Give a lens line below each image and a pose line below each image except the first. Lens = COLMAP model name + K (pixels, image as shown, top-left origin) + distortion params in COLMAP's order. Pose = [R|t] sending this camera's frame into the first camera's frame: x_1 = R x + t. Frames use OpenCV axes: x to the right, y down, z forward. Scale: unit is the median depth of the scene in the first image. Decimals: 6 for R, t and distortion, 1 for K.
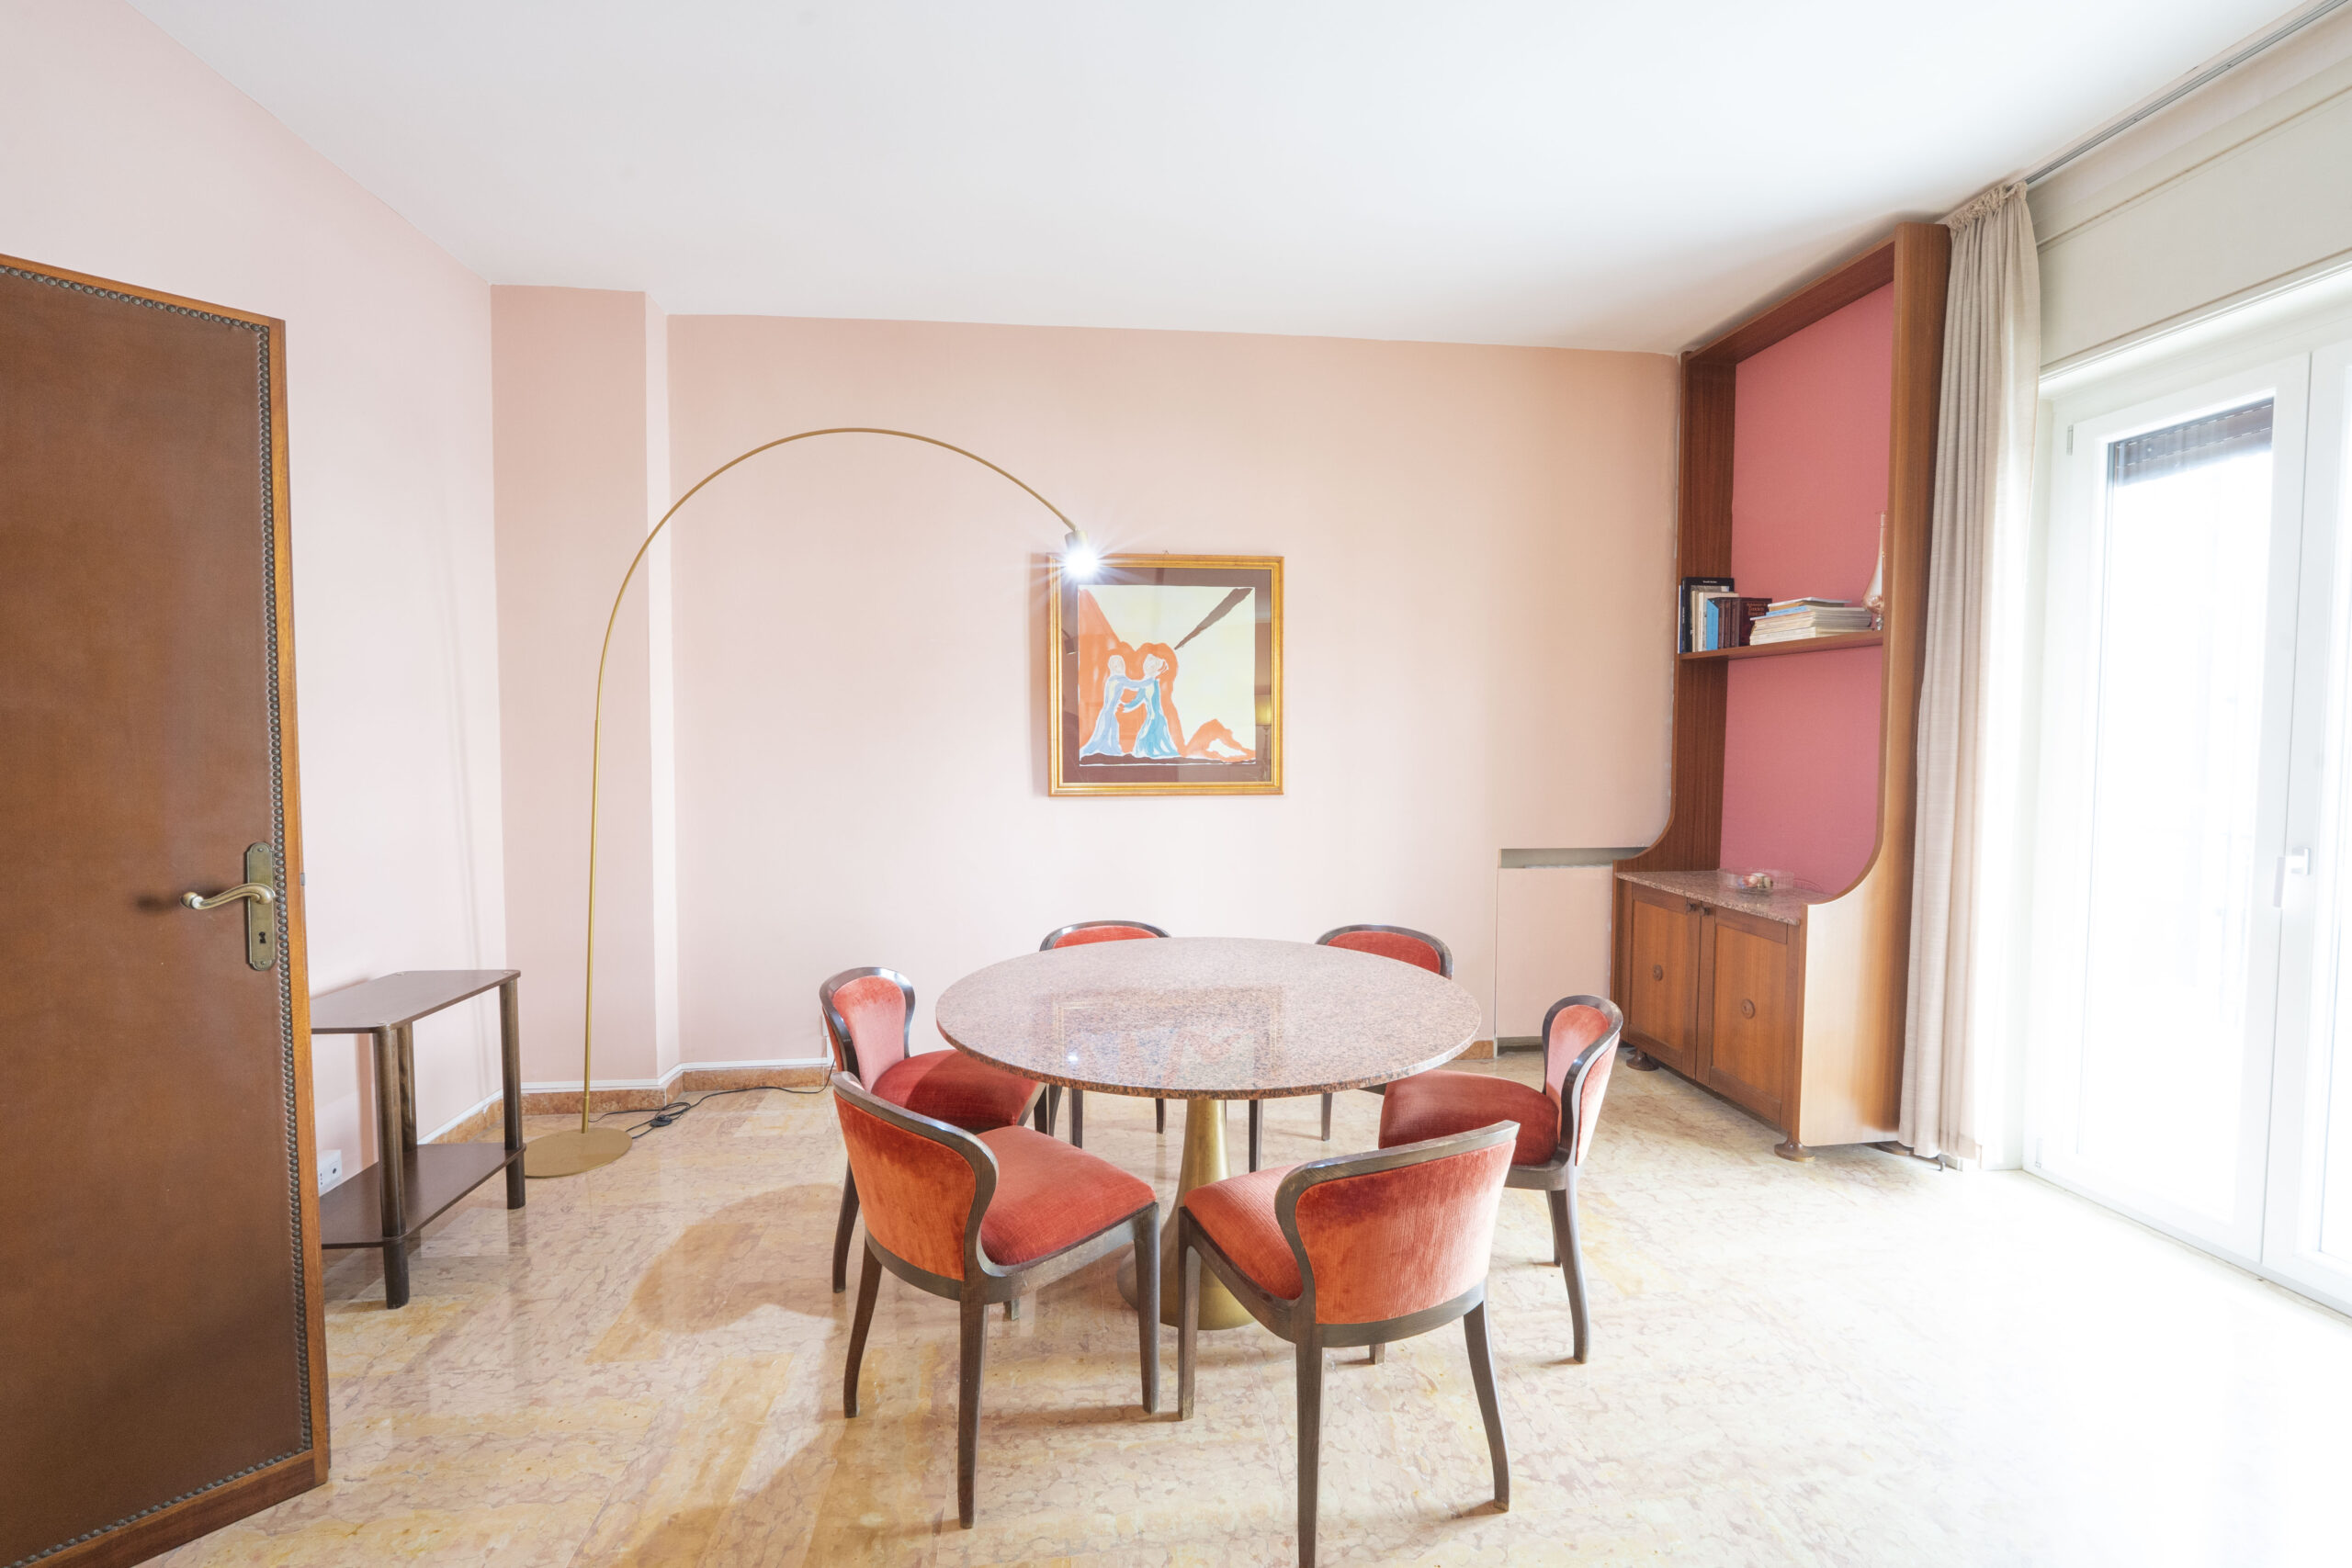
lens RADIAL K [[964.2, 0, 1171.6], [0, 964.2, 779.0], [0, 0, 1]] dist [-0.006637, -0.001043]
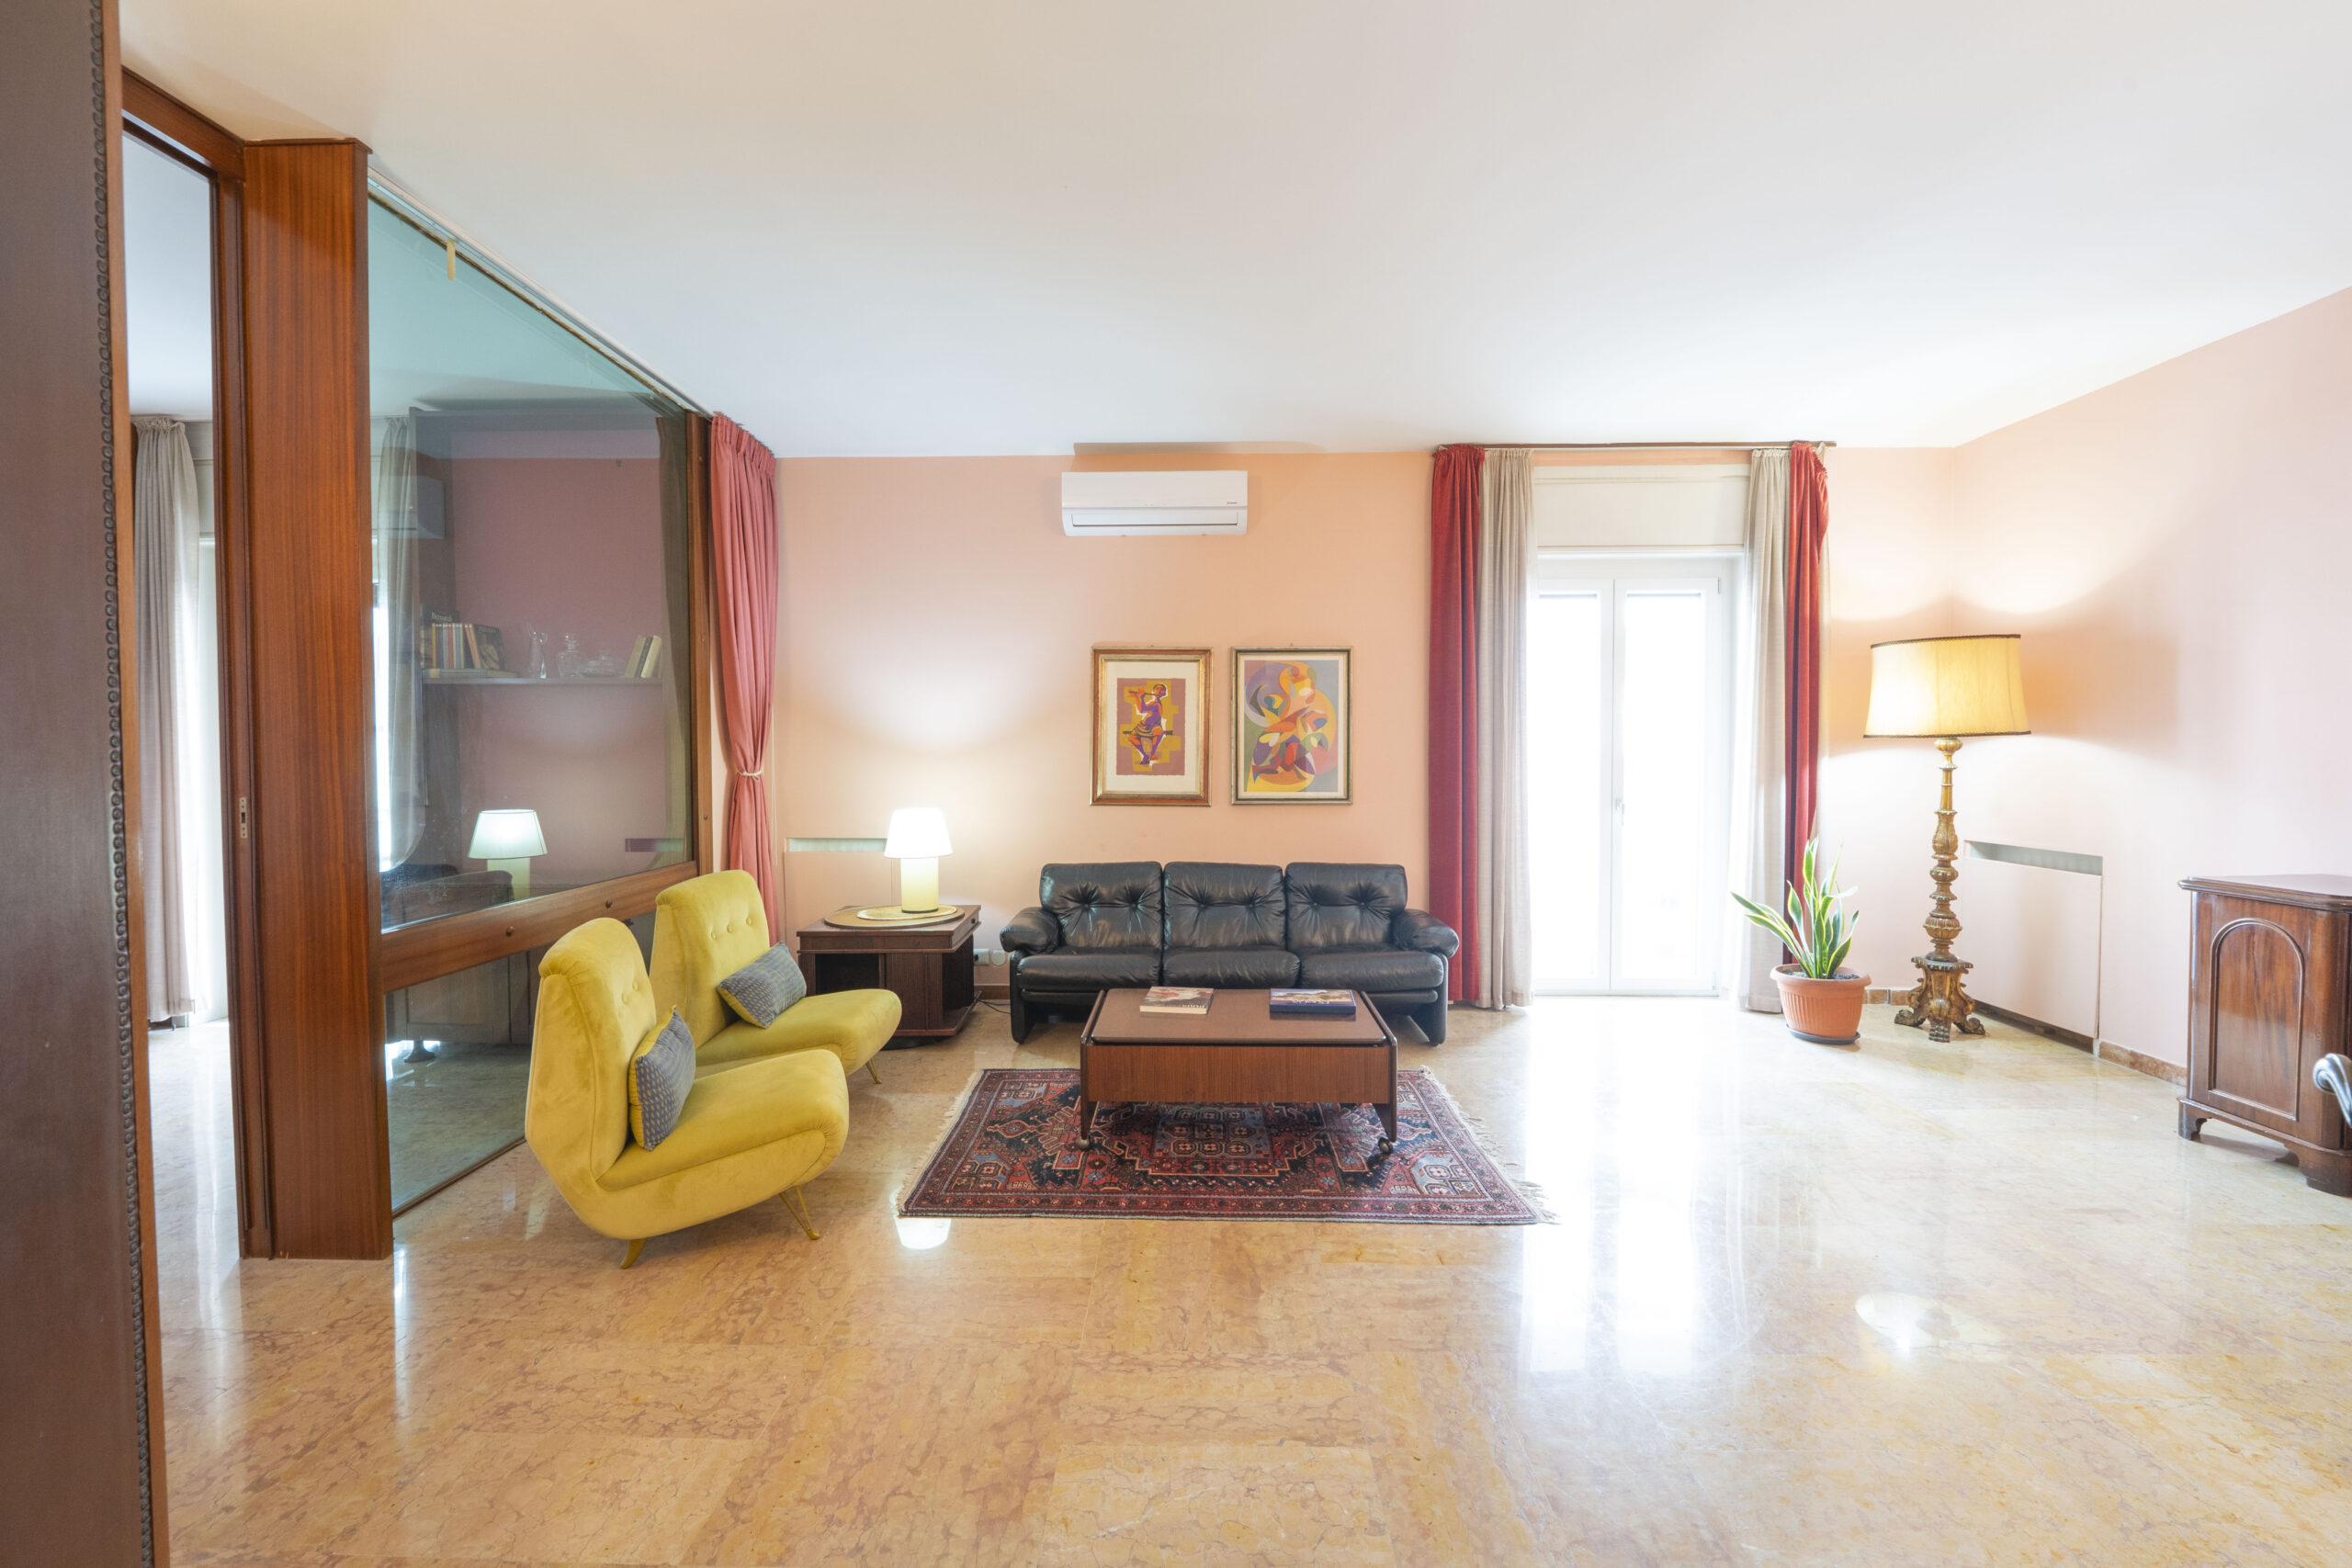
lens RADIAL K [[964.2, 0, 1171.6], [0, 964.2, 779.0], [0, 0, 1]] dist [-0.006637, -0.001043]
pose [[0.135580, -0.030493, 0.990297, -0.393177], [0.048035, 0.998553, 0.024170, 0.031938], [-0.989601, 0.044292, 0.136848, -0.654710]]
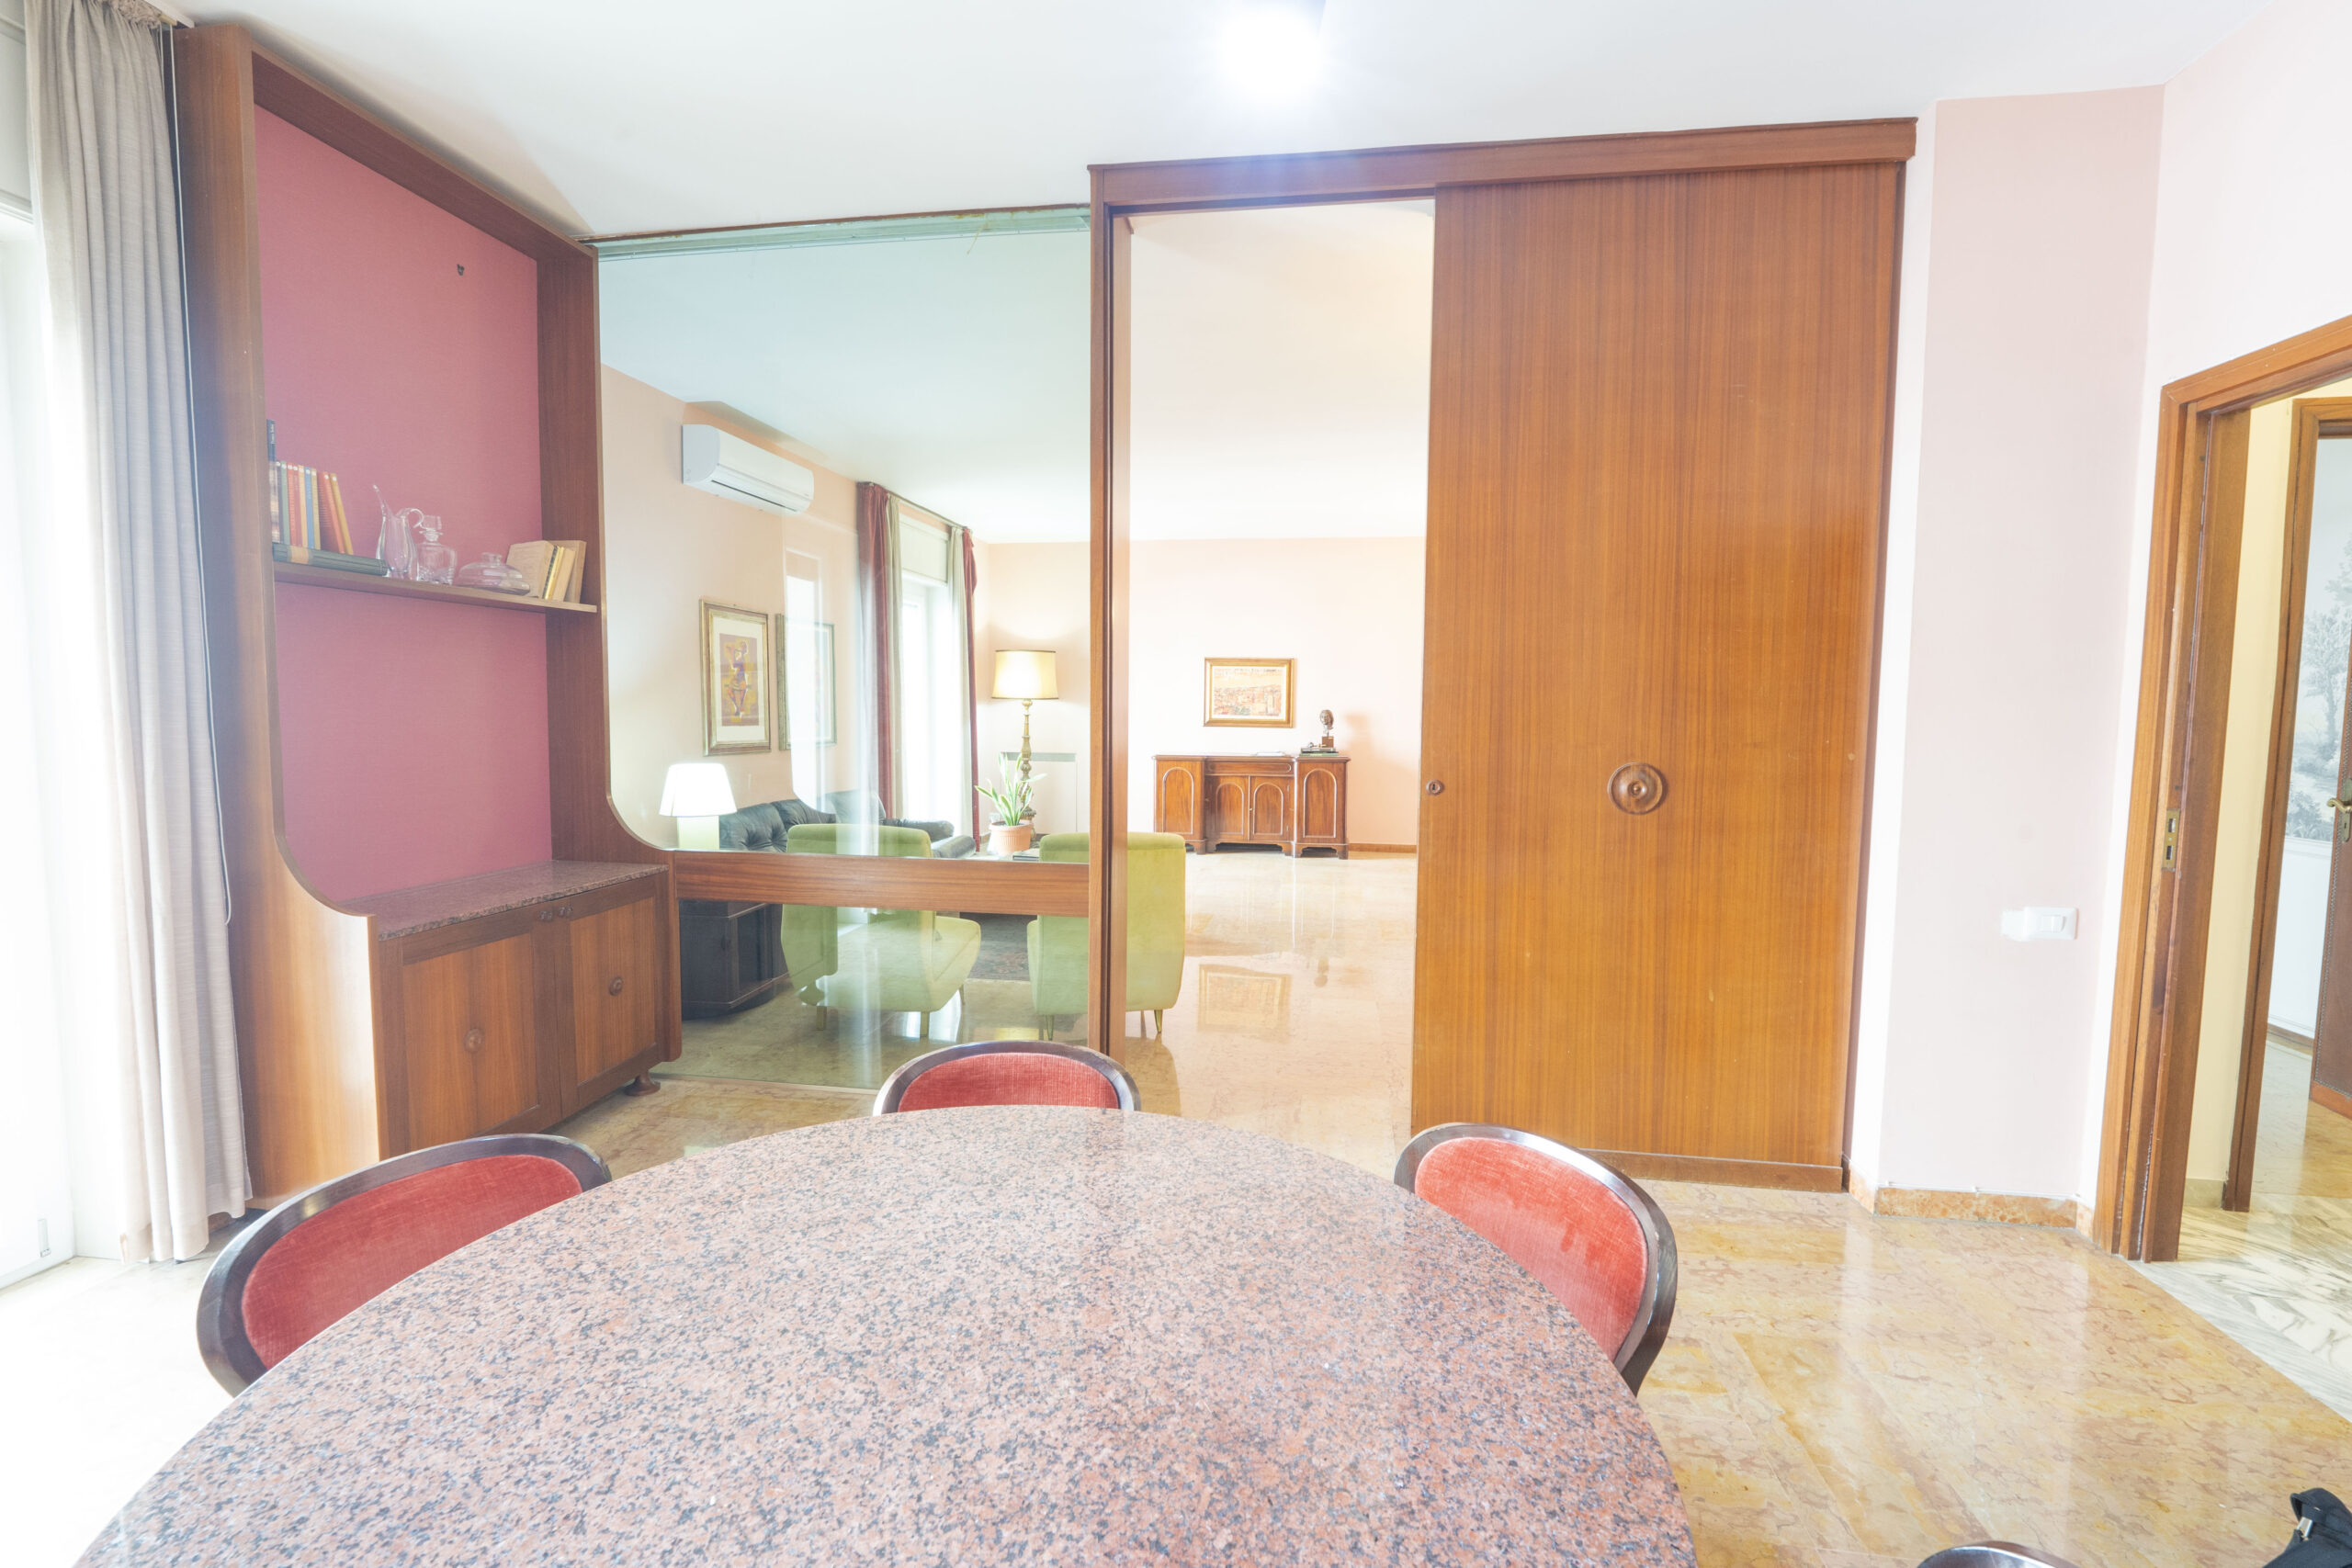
lens RADIAL K [[1002.9, 0, 1174.7], [0, 1002.9, 777.2], [0, 0, 1]] dist [0.002005, -0.000637]
pose [[-0.964736, -0.024730, 0.262057, -0.094594], [0.006010, 0.993248, 0.115858, -0.037322], [-0.263152, 0.113348, -0.958073, 0.848705]]
